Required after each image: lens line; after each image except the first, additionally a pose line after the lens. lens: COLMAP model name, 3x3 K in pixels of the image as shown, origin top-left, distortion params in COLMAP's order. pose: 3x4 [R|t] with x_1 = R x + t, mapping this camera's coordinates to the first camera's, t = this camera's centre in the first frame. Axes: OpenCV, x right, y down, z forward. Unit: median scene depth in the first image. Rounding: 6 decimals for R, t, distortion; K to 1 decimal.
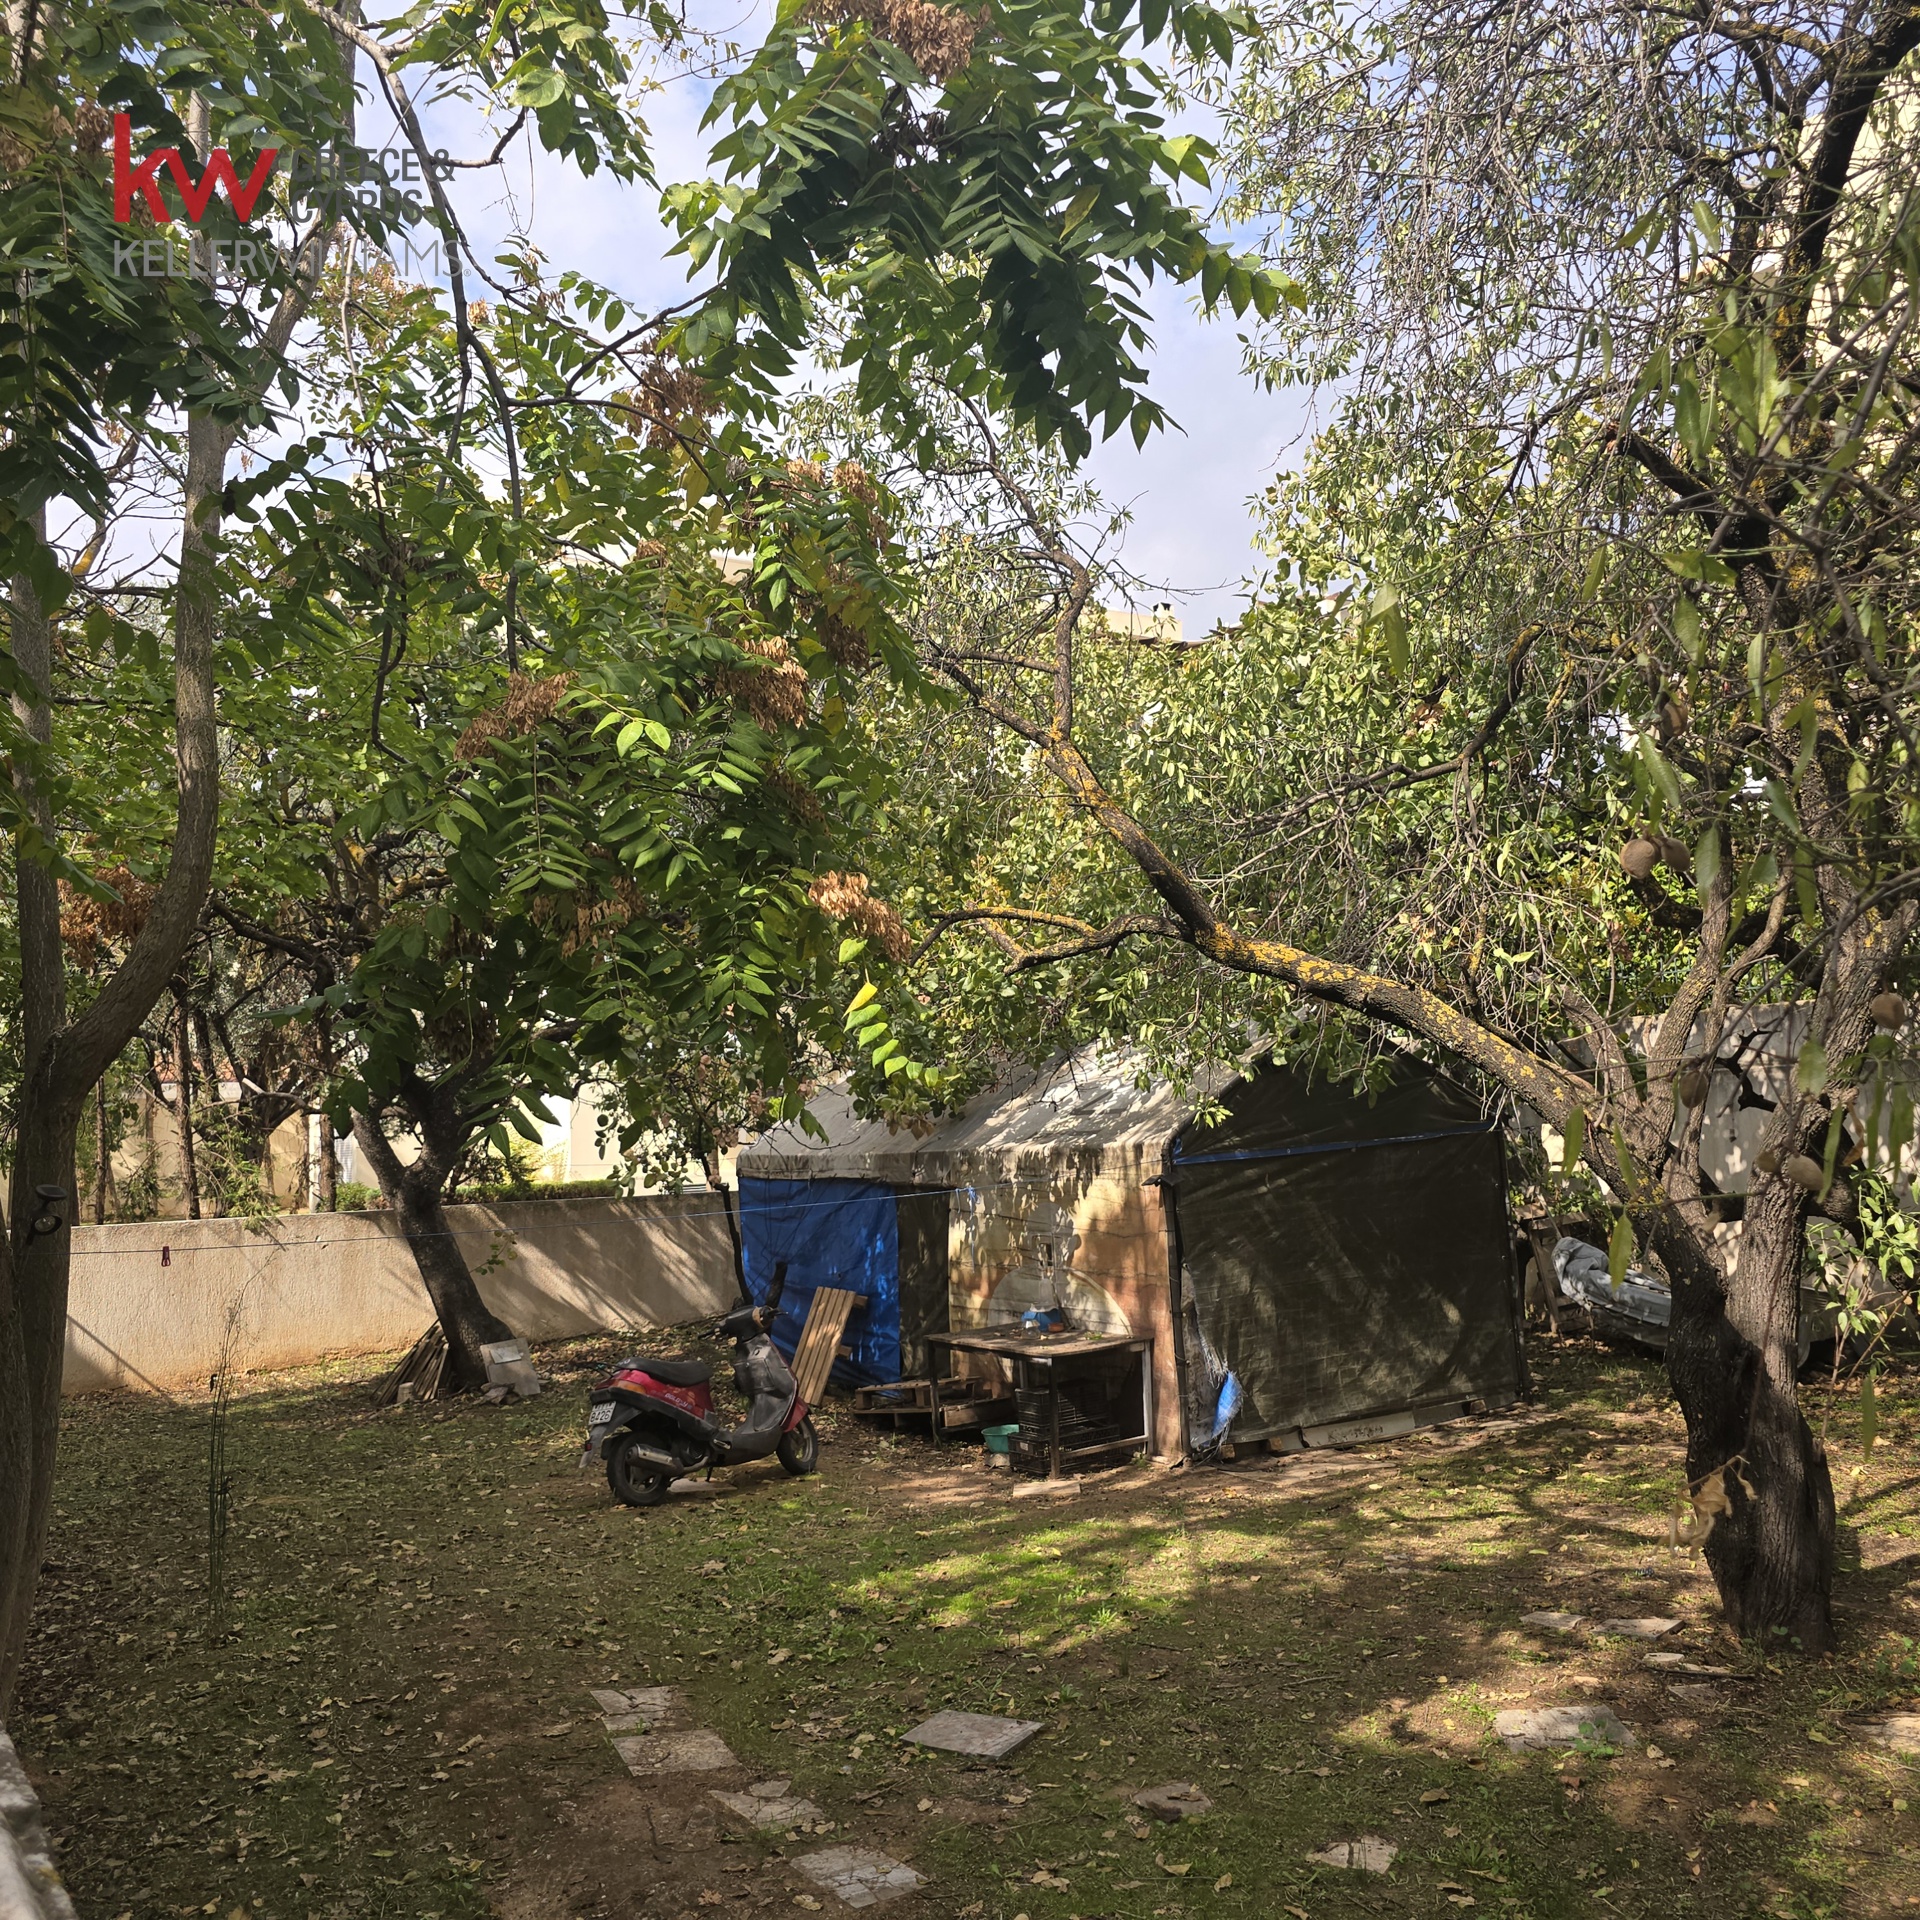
lens RADIAL K [[1677.3, 0, 960.0], [0, 1677.3, 960.0], [0, 0, 1]] dist [0.025380, -0.003659]
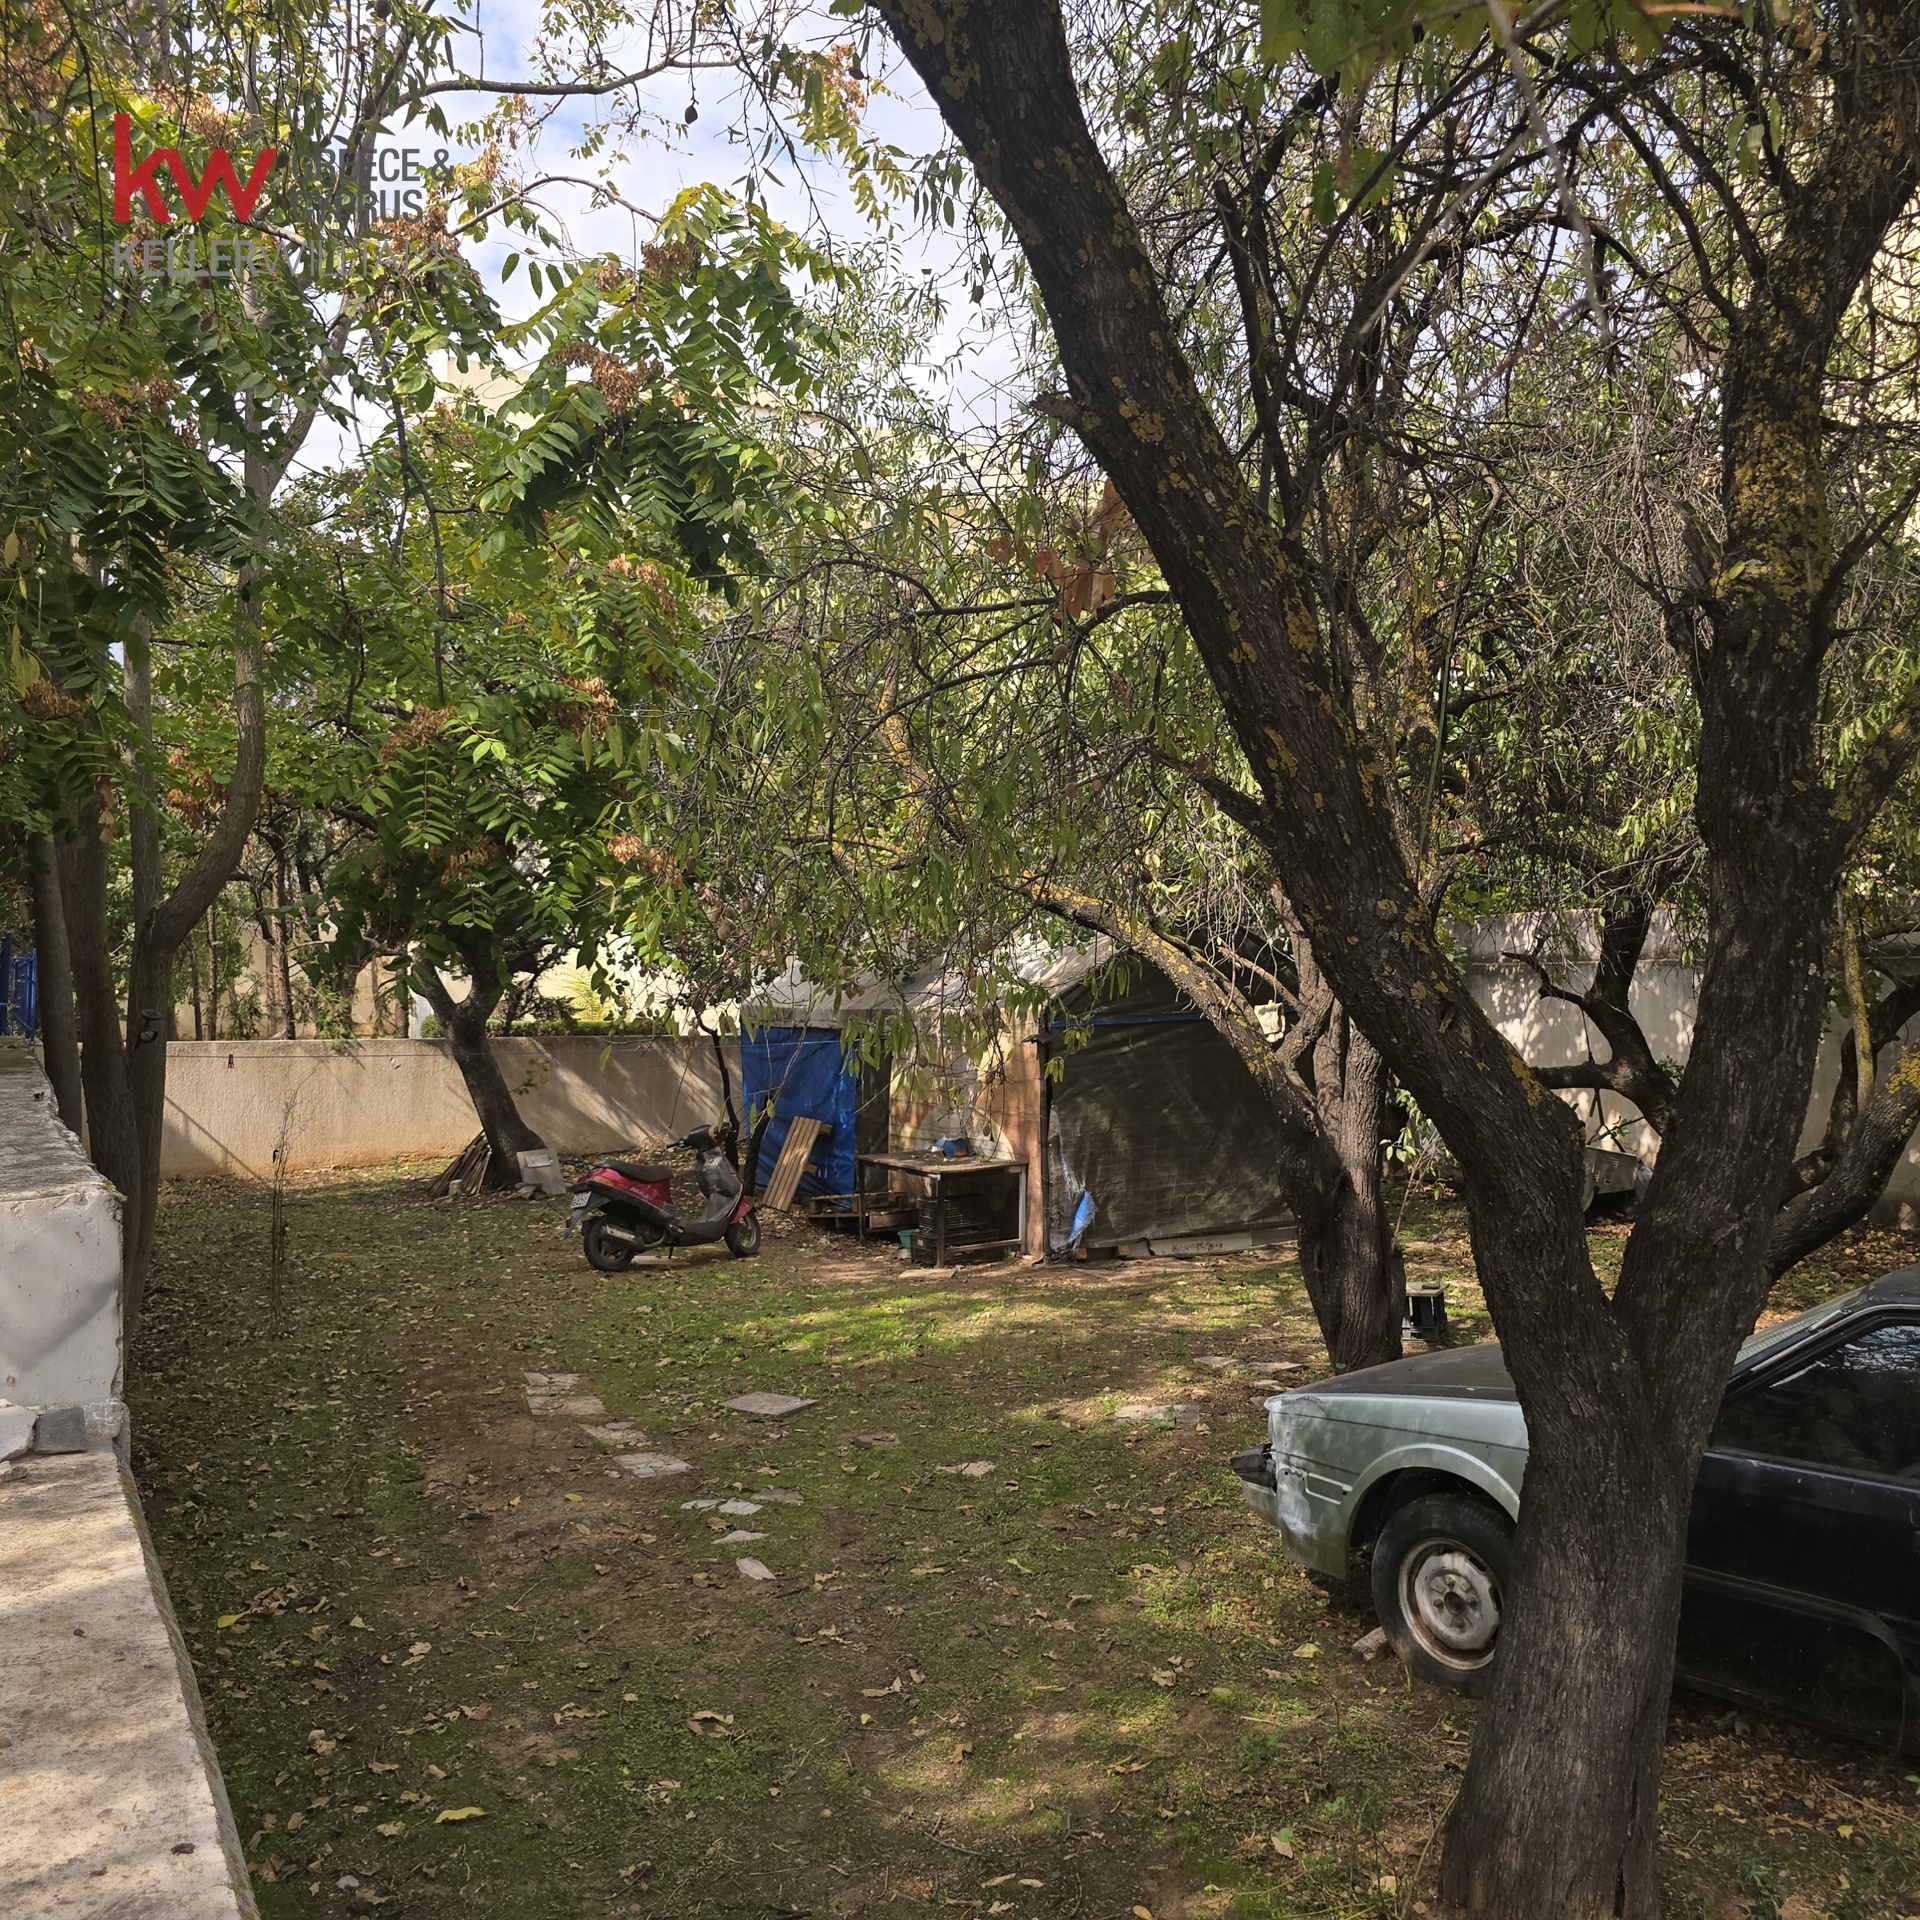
lens RADIAL K [[1592.0, 0, 960.0], [0, 1592.0, 960.0], [0, 0, 1]] dist [0.015771, 0.001075]
pose [[0.998543, 0.037300, -0.039003, 0.107465], [-0.033867, 0.995784, 0.085248, -0.025427], [0.042019, -0.083803, 0.995596, -0.172611]]
